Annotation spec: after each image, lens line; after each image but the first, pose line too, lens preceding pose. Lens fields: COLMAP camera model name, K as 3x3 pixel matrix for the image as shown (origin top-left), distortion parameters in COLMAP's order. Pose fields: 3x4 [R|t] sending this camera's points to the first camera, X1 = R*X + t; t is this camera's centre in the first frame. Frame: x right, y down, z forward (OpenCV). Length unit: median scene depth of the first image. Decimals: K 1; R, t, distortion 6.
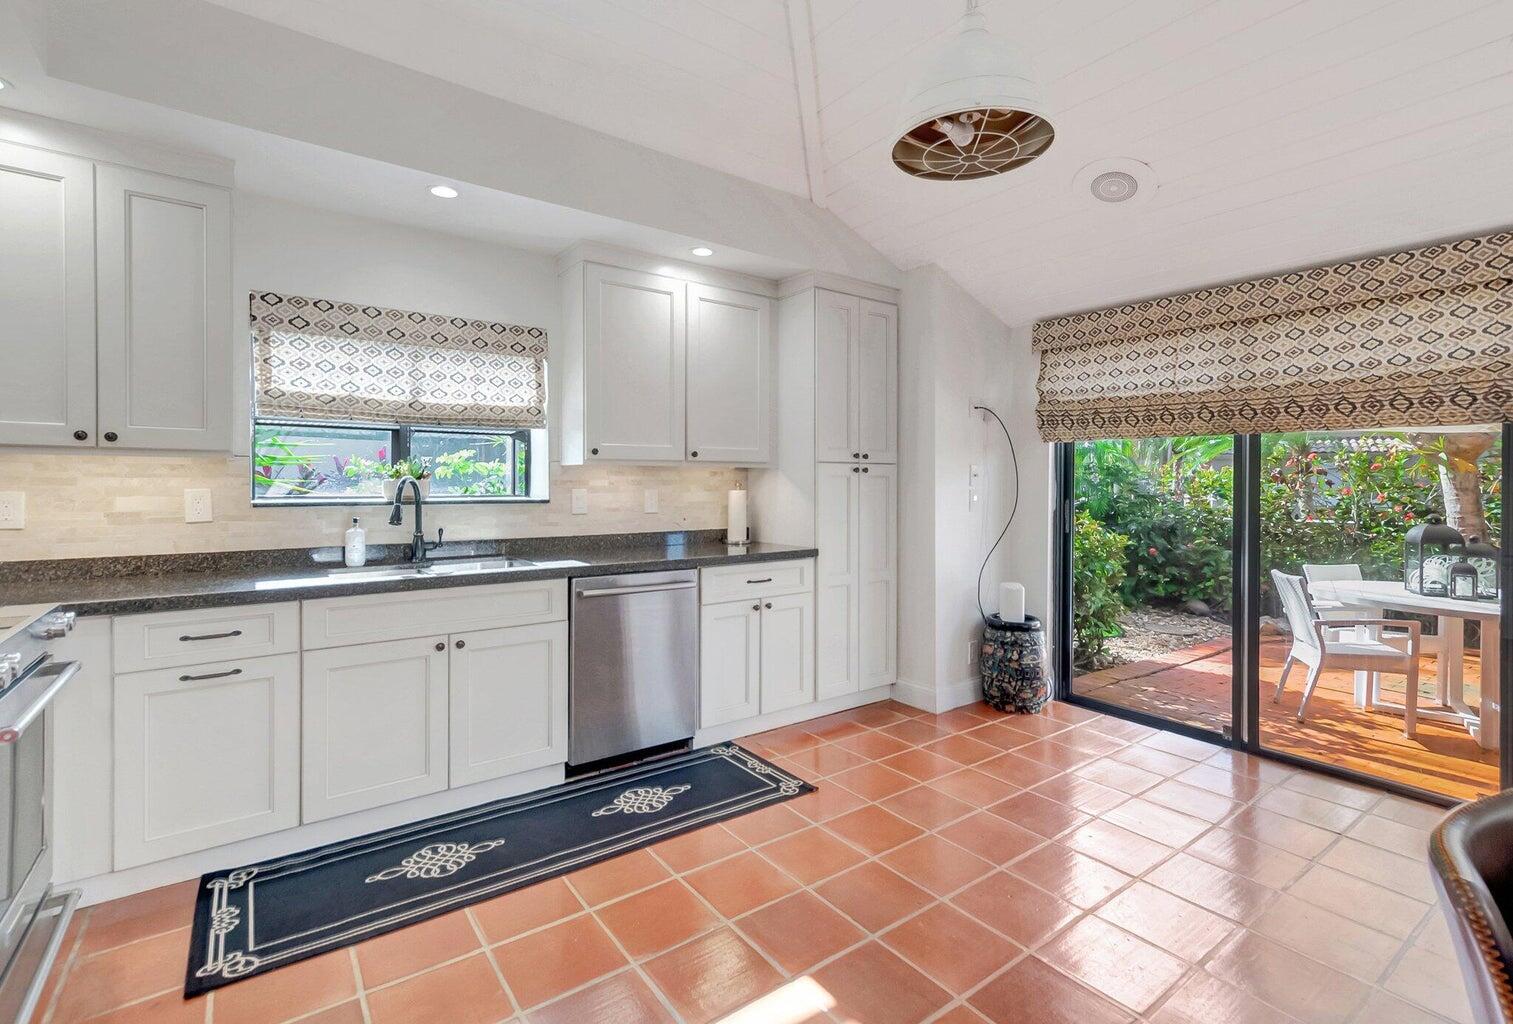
lens RADIAL K [[679.9, 0, 756.5], [0, 679.9, 485.7], [0, 0, 1]] dist [0.001325, 0.000194]
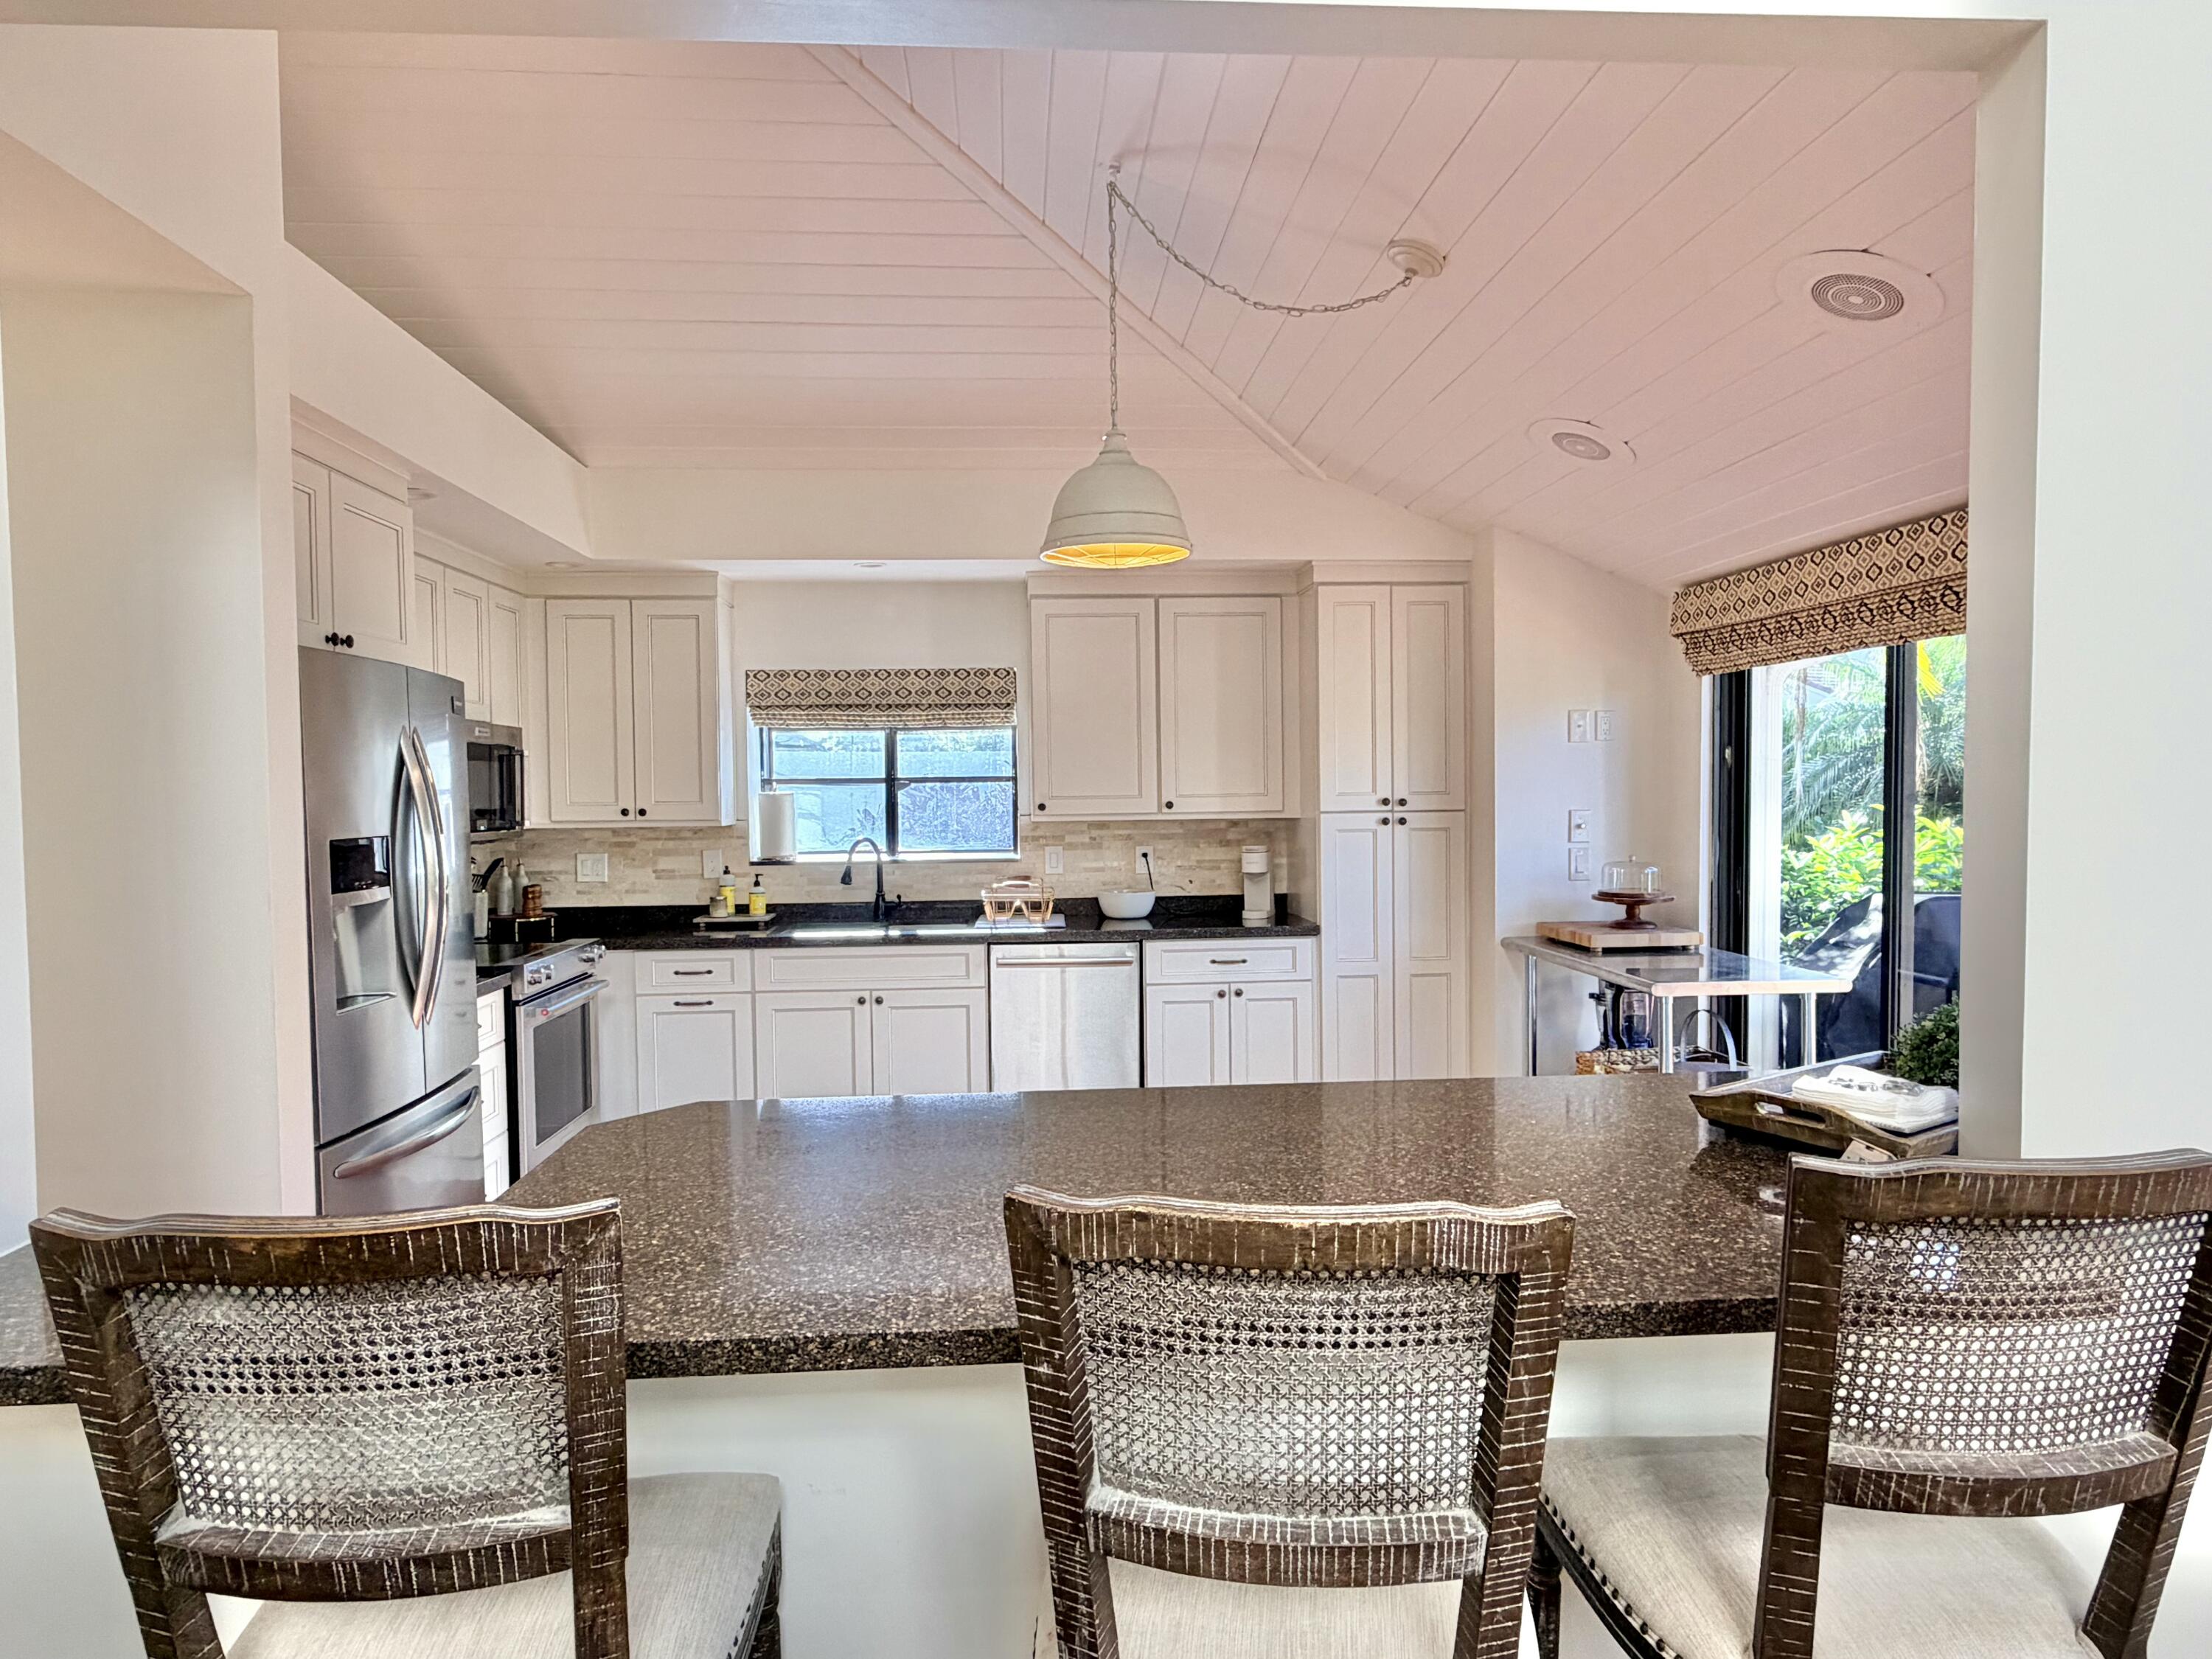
lens RADIAL K [[1255.6, 0, 1106.0], [0, 1255.6, 829.5], [0, 0, 1]] dist [-0.000385, 0.000113]
pose [[0.846131, 0.002929, -0.532968, 0.681757], [0.011823, 0.999636, 0.024264, -0.056227], [0.532844, -0.026832, 0.845788, -0.345543]]
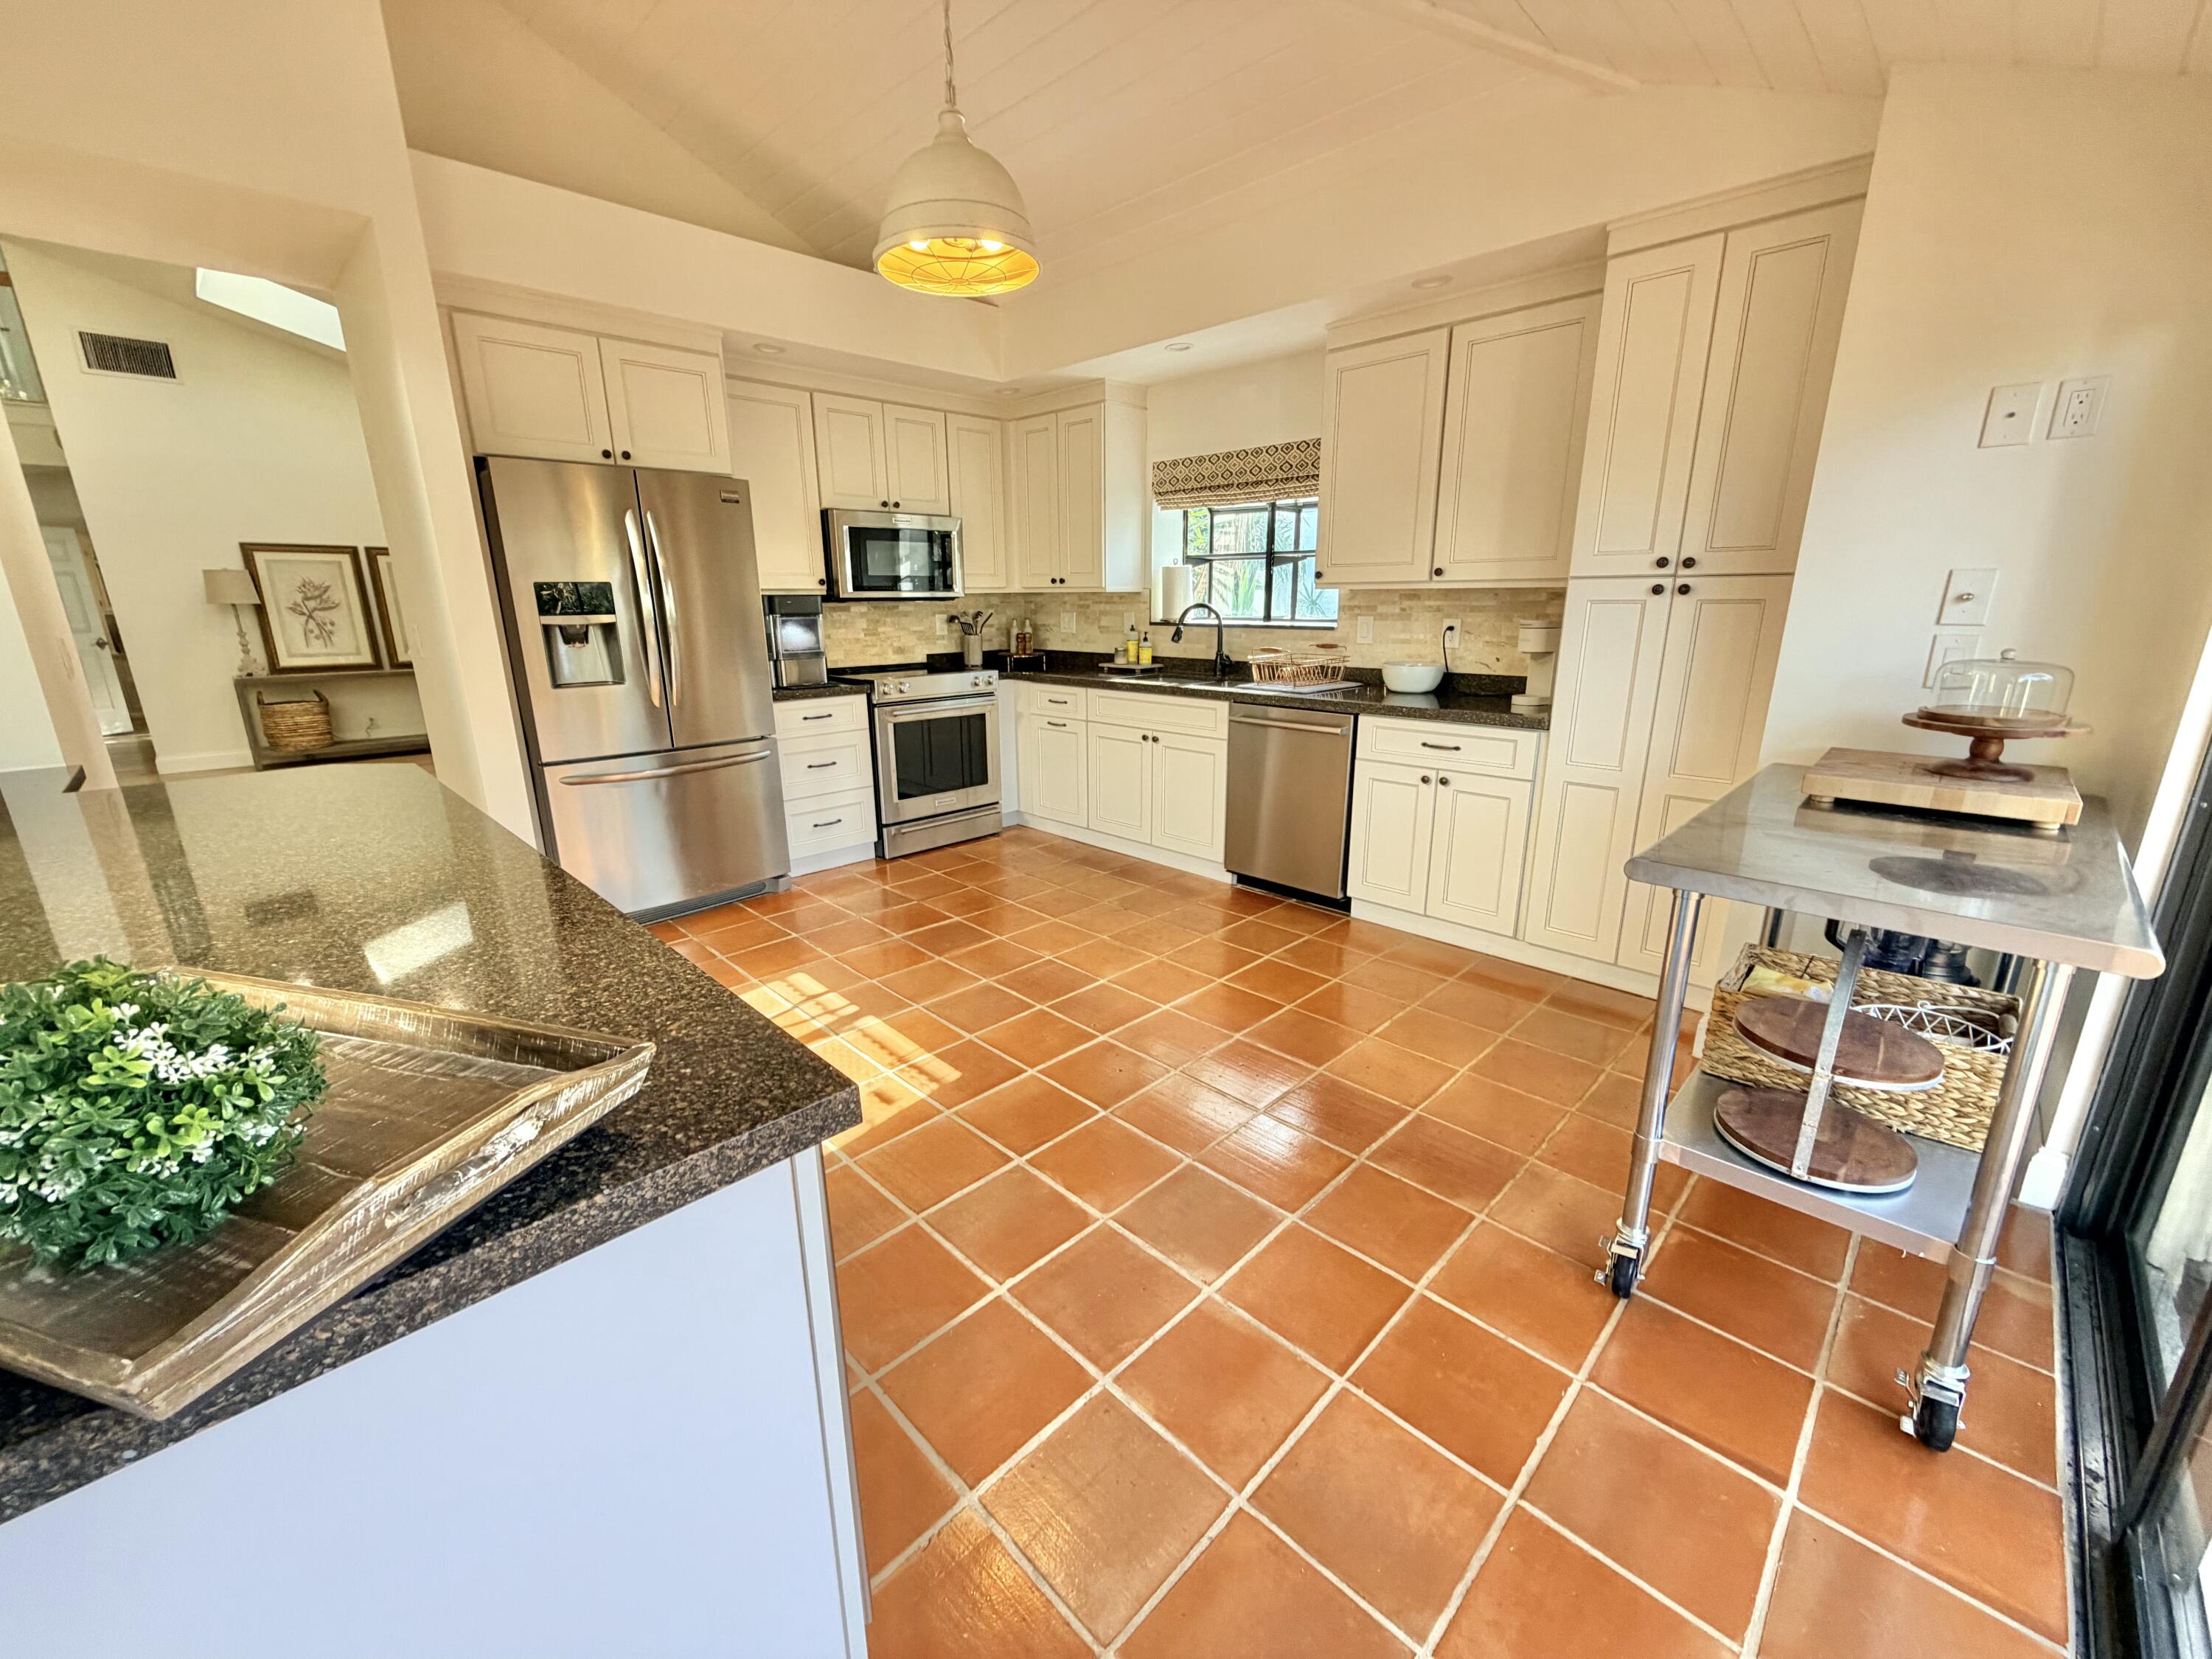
lens RADIAL K [[873.0, 0, 1106.0], [0, 873.0, 829.5], [0, 0, 1]] dist [-0.002050, -0.000272]
pose [[0.157722, 0.253958, -0.954269, 0.890409], [0.004404, 0.966174, 0.257854, -0.021649], [0.987474, -0.044872, 0.151268, 0.485944]]
